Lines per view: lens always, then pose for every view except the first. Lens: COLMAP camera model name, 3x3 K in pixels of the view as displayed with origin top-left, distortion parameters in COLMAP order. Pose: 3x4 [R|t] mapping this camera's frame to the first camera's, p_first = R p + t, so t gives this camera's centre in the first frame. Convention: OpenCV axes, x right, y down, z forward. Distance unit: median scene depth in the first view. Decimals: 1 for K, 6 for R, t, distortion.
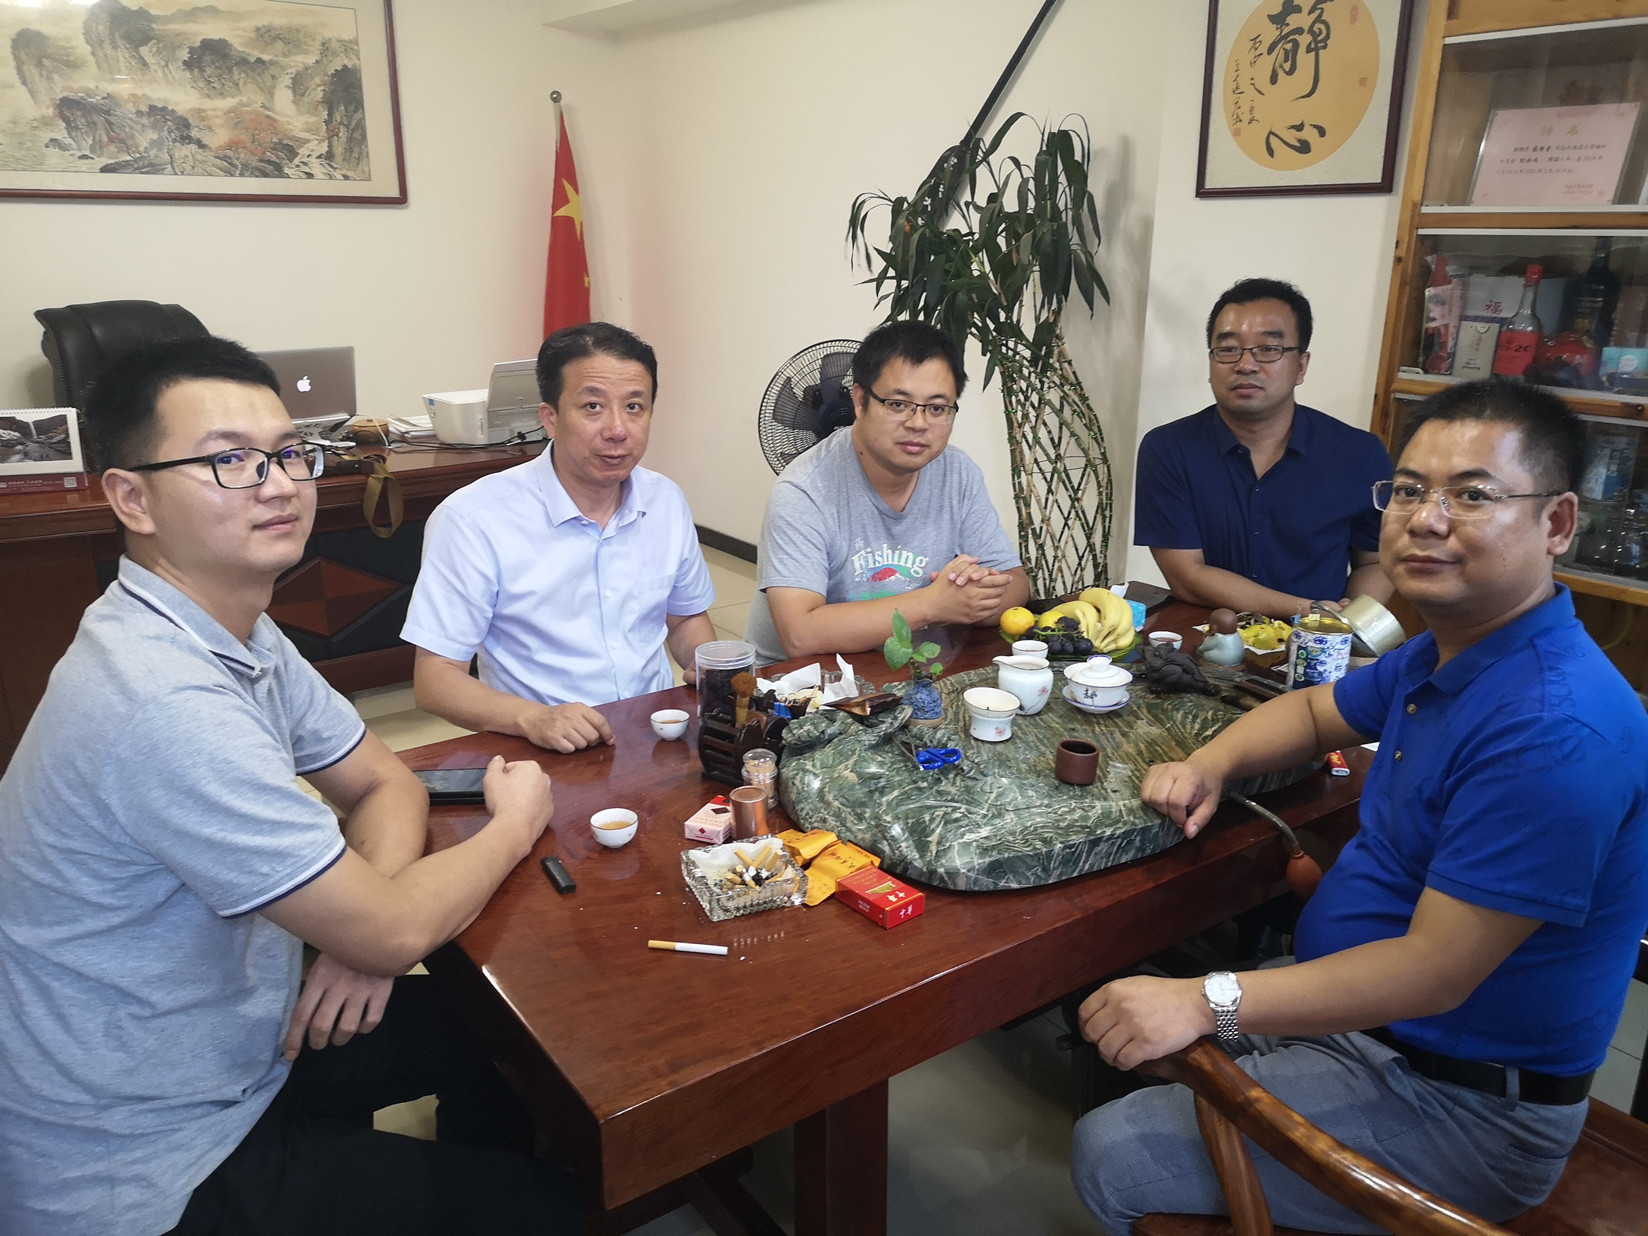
lens RADIAL K [[1309.4, 0, 823.1], [0, 1309.4, 622.2], [0, 0, 1]] dist [0.013221, -0.002295]
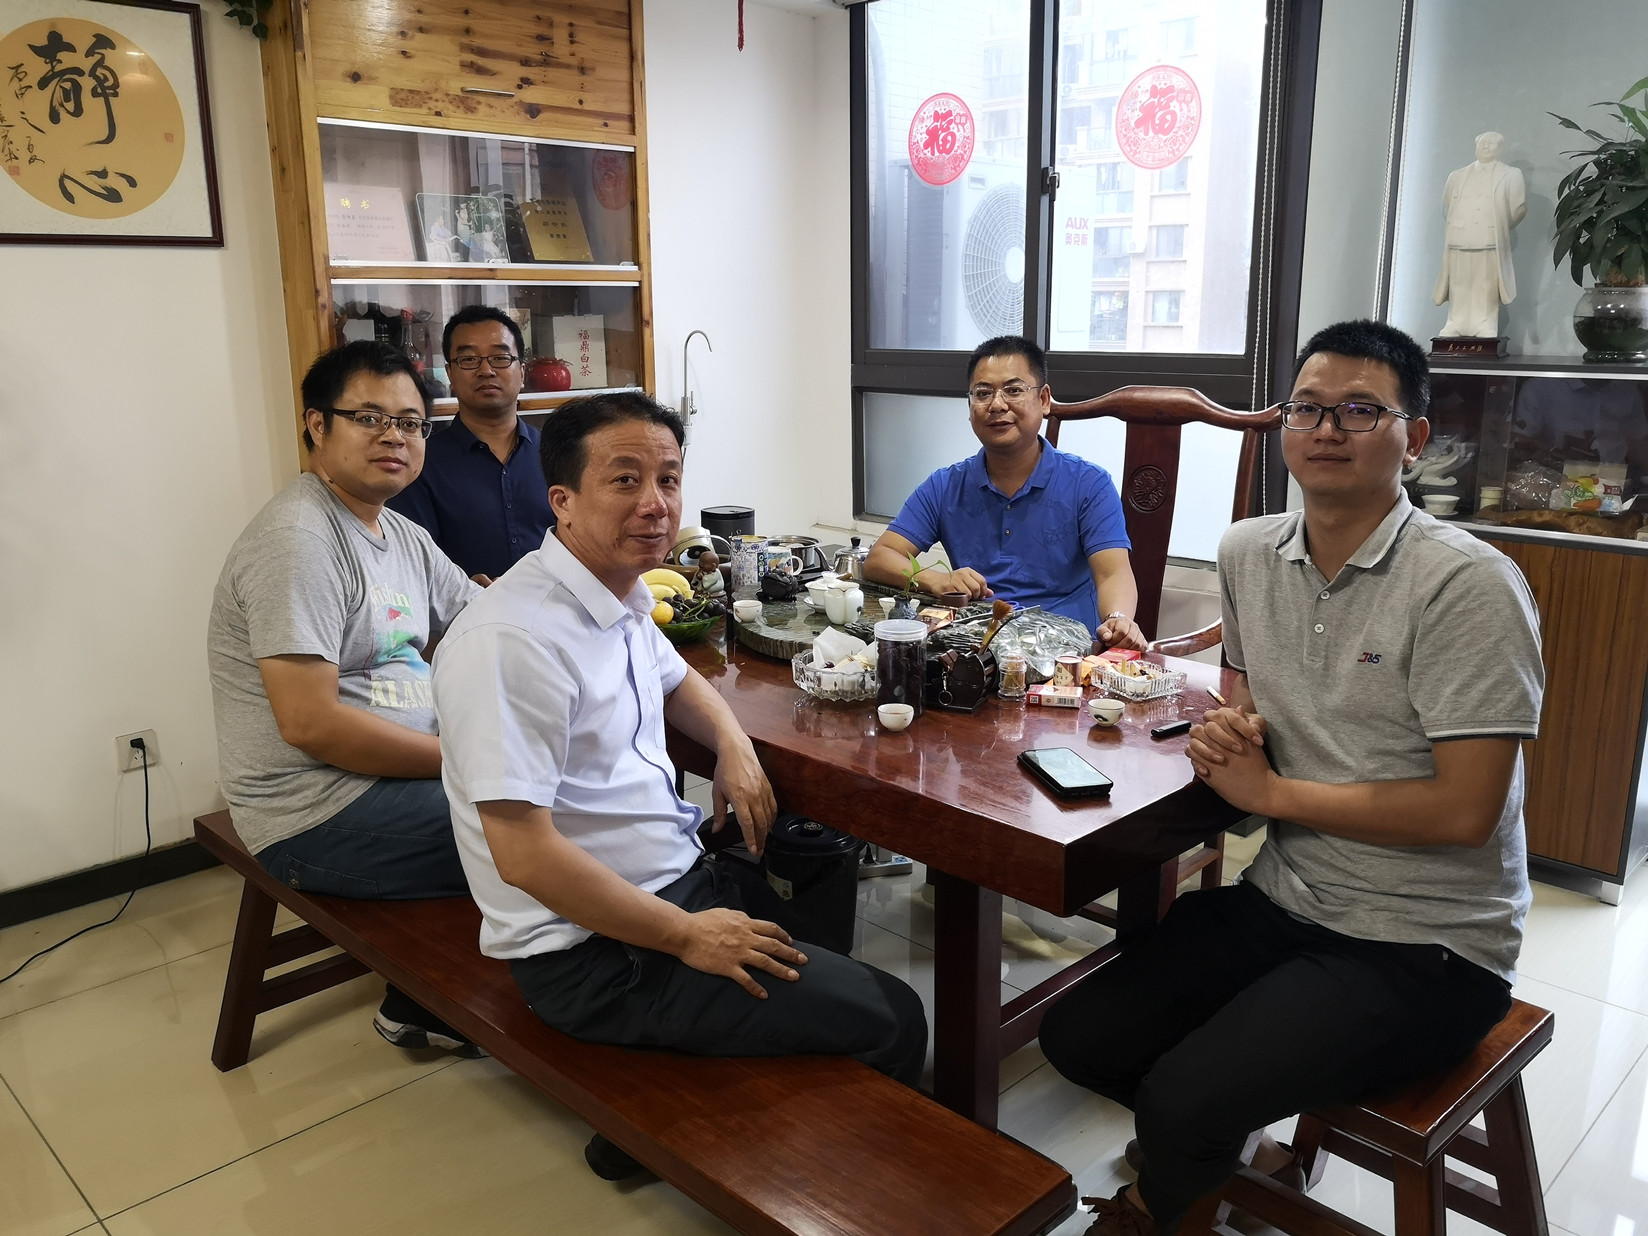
lens RADIAL K [[1309.4, 0, 822.7], [0, 1309.4, 612.6], [0, 0, 1]] dist [0.013221, -0.002295]
pose [[-0.165208, -0.239950, 0.956624, -0.709866], [0.298817, 0.912184, 0.280409, -0.202148], [-0.939901, 0.332181, -0.078999, 0.700811]]
